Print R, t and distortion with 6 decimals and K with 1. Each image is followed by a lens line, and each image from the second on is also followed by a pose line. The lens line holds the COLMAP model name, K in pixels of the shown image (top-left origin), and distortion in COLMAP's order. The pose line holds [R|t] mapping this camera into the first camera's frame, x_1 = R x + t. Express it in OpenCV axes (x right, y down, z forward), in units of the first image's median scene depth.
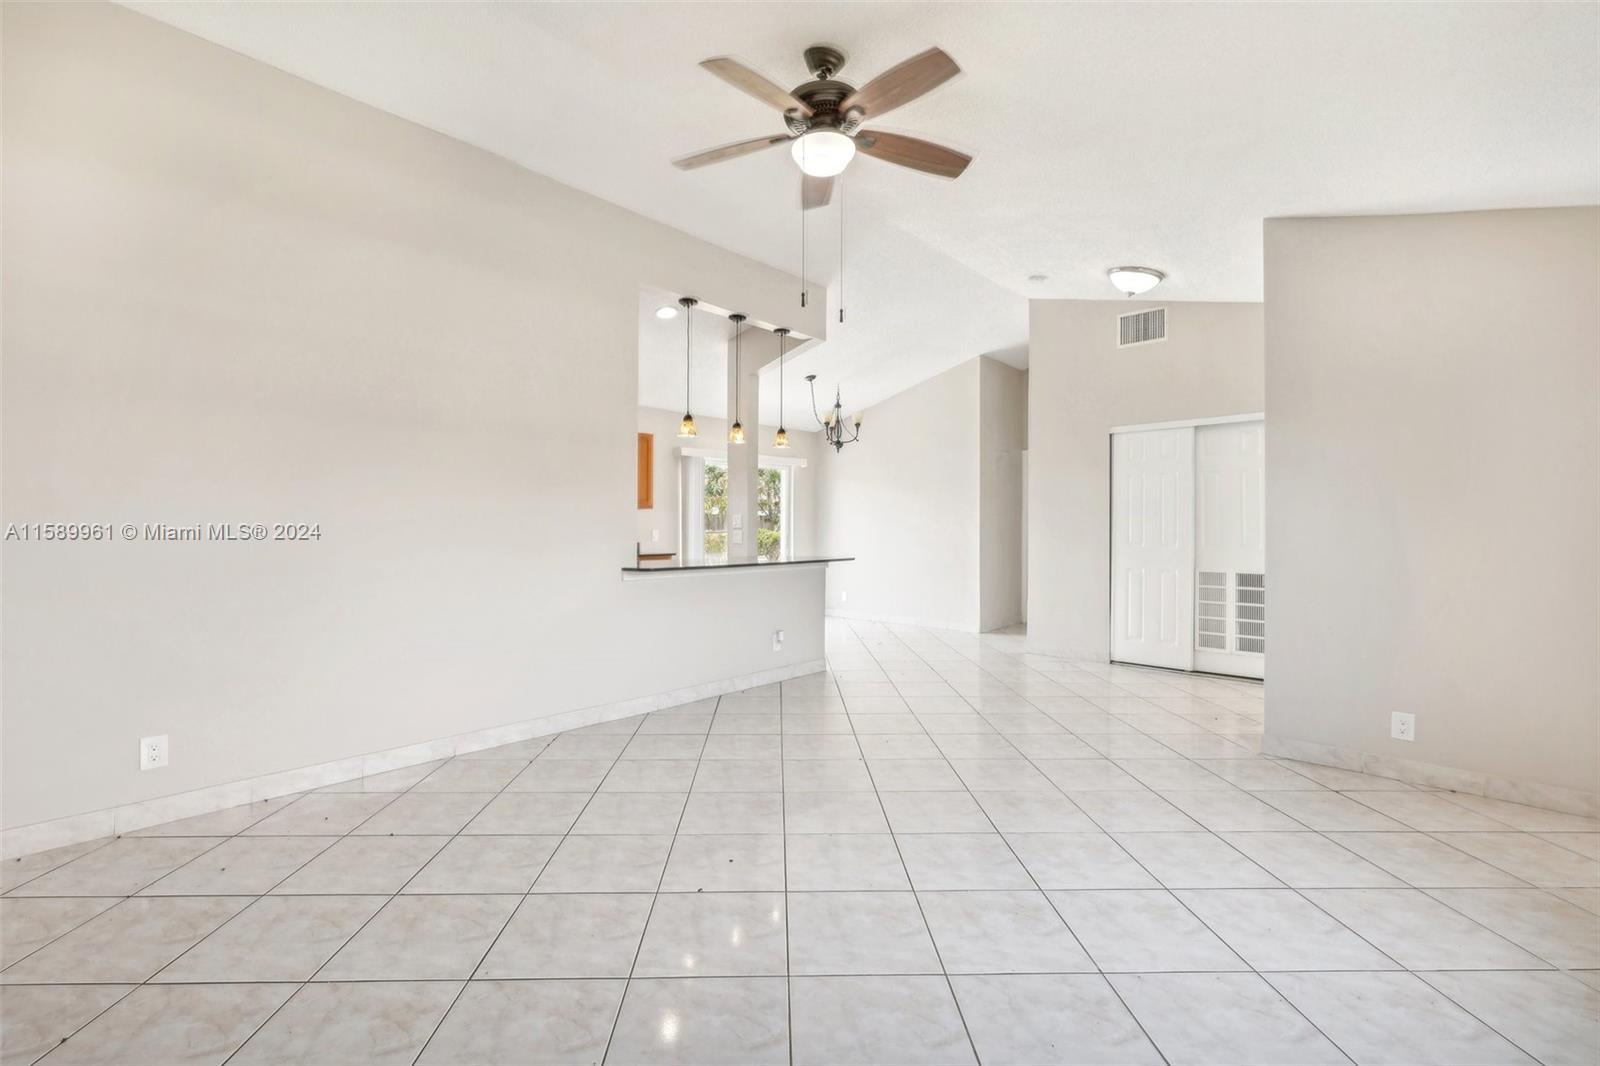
lens RADIAL K [[691.0, 0, 794.9], [0, 691.0, 534.4], [0, 0, 1]] dist [-0.001010, 0.000170]
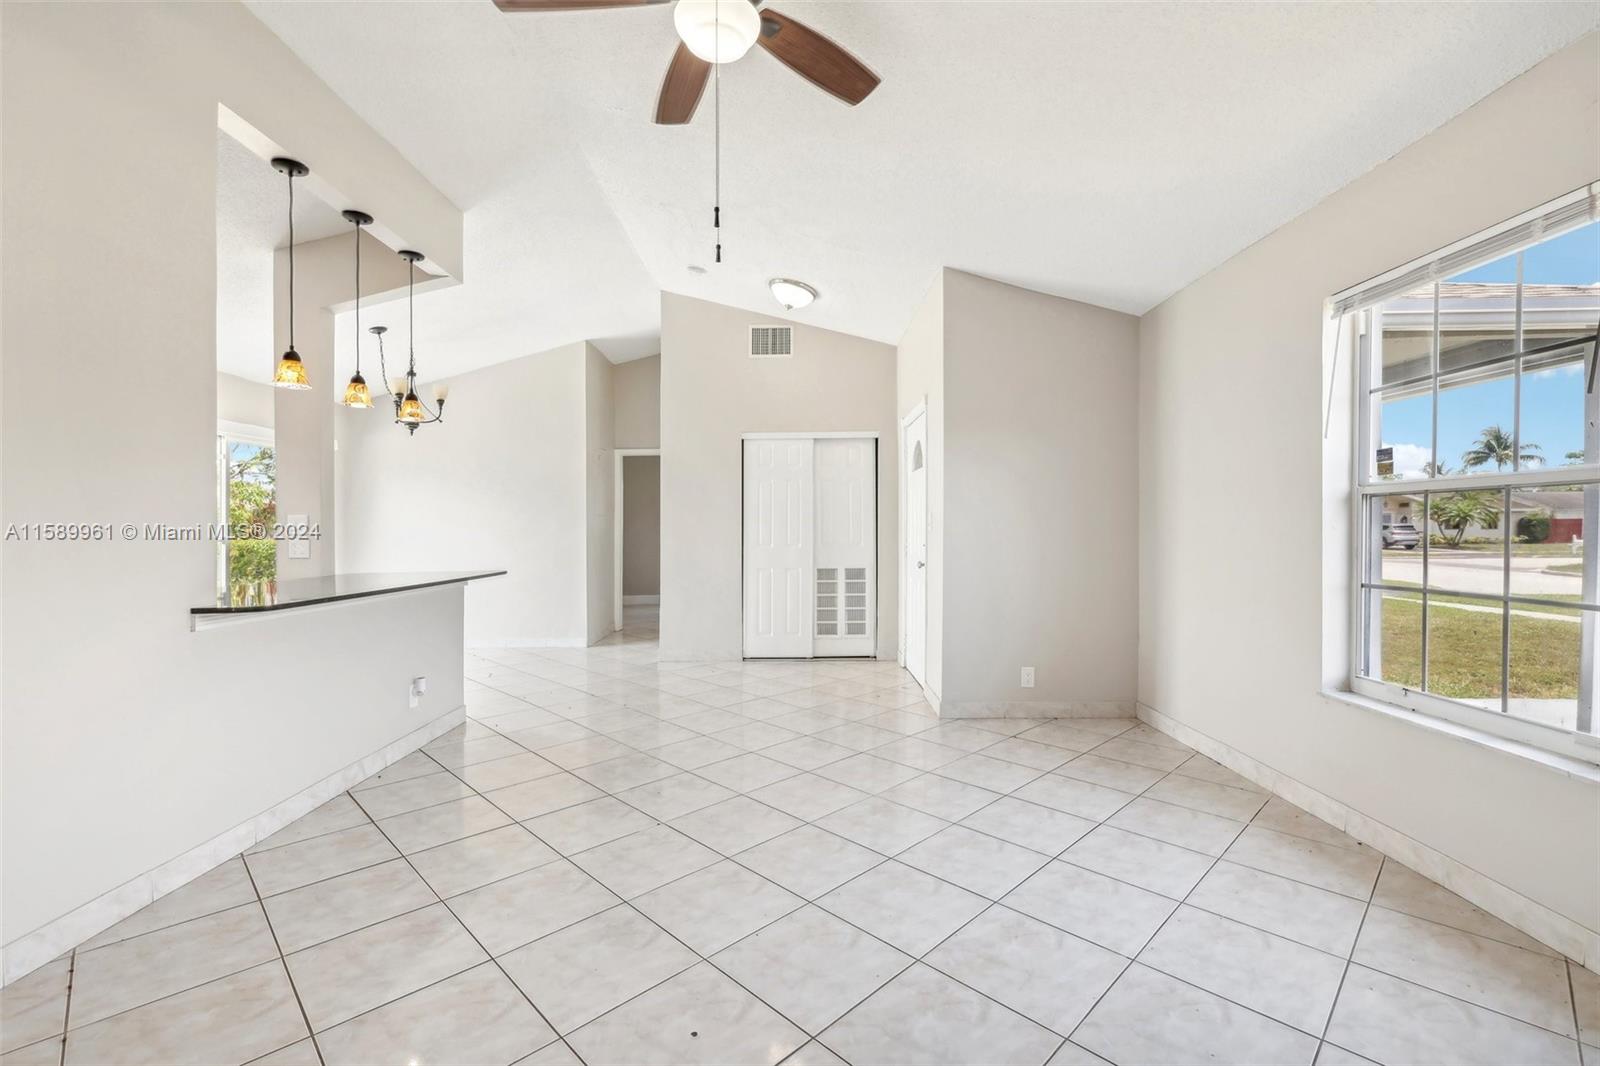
lens RADIAL K [[691.0, 0, 800.6], [0, 691.0, 543.1], [0, 0, 1]] dist [-0.001010, 0.000170]
pose [[0.727924, -0.020428, 0.685353, -0.206749], [0.015283, 0.999791, 0.013568, -0.002934], [-0.685487, 0.000598, 0.728084, 0.200200]]
